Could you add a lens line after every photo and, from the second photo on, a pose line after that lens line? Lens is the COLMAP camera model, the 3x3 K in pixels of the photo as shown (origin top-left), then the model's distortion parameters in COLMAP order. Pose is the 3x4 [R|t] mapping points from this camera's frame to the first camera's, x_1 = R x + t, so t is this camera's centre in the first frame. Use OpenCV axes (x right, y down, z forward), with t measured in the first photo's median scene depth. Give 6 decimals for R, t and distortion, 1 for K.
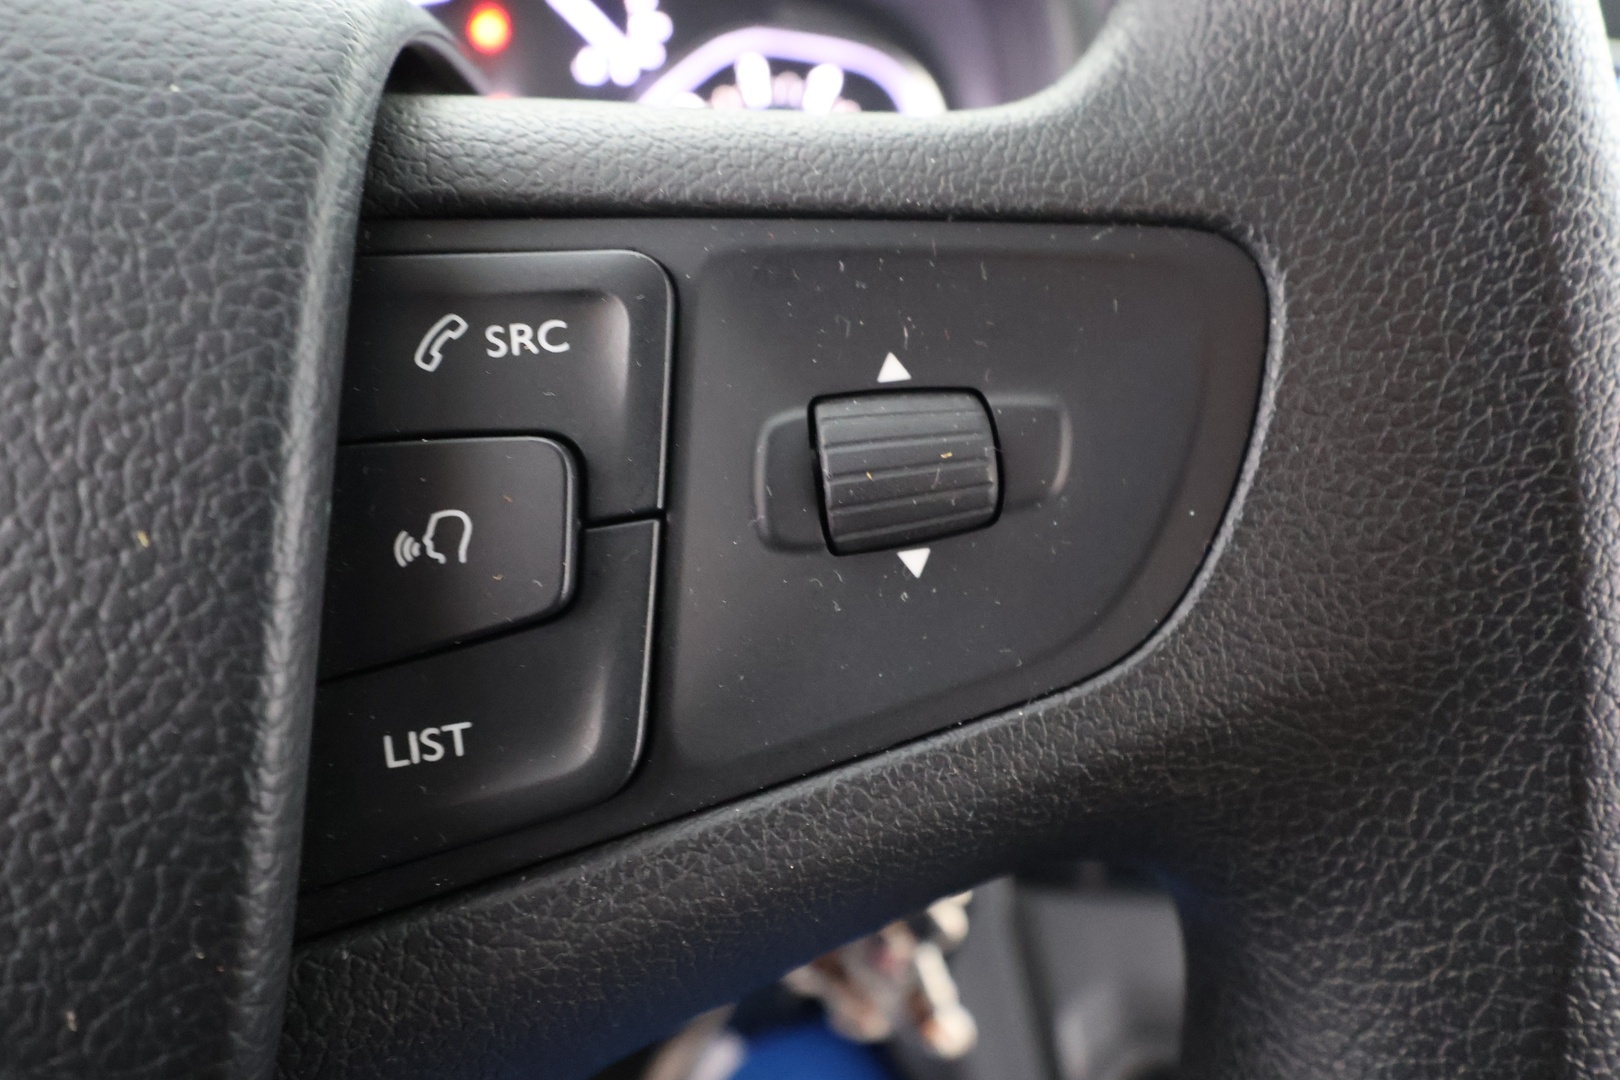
lens RADIAL K [[933.6, 0, 810.0], [0, 933.6, 540.0], [0, 0, 1]] dist [0.001505, 0.001373]
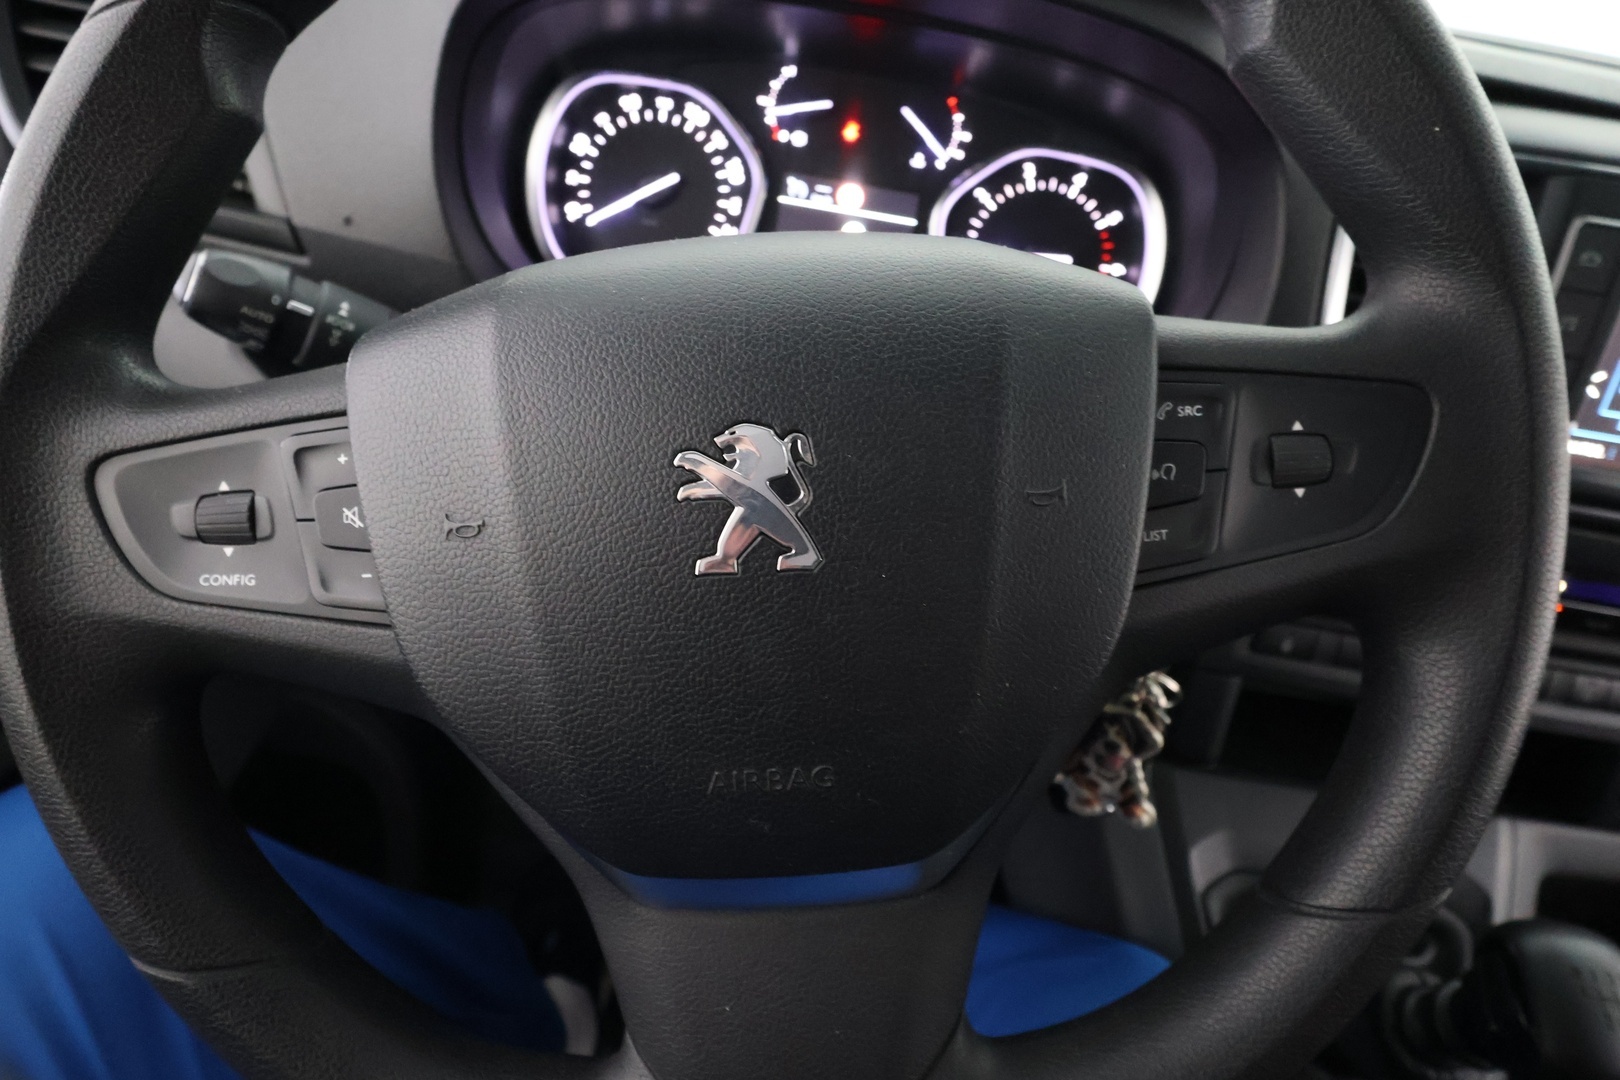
lens RADIAL K [[933.6, 0, 810.0], [0, 933.6, 540.0], [0, 0, 1]] dist [0.001505, 0.001373]
pose [[0.995827, 0.076038, -0.050466, -1.263167], [-0.074732, 0.996830, 0.027281, 0.207579], [0.052381, -0.023396, 0.998353, -2.019516]]
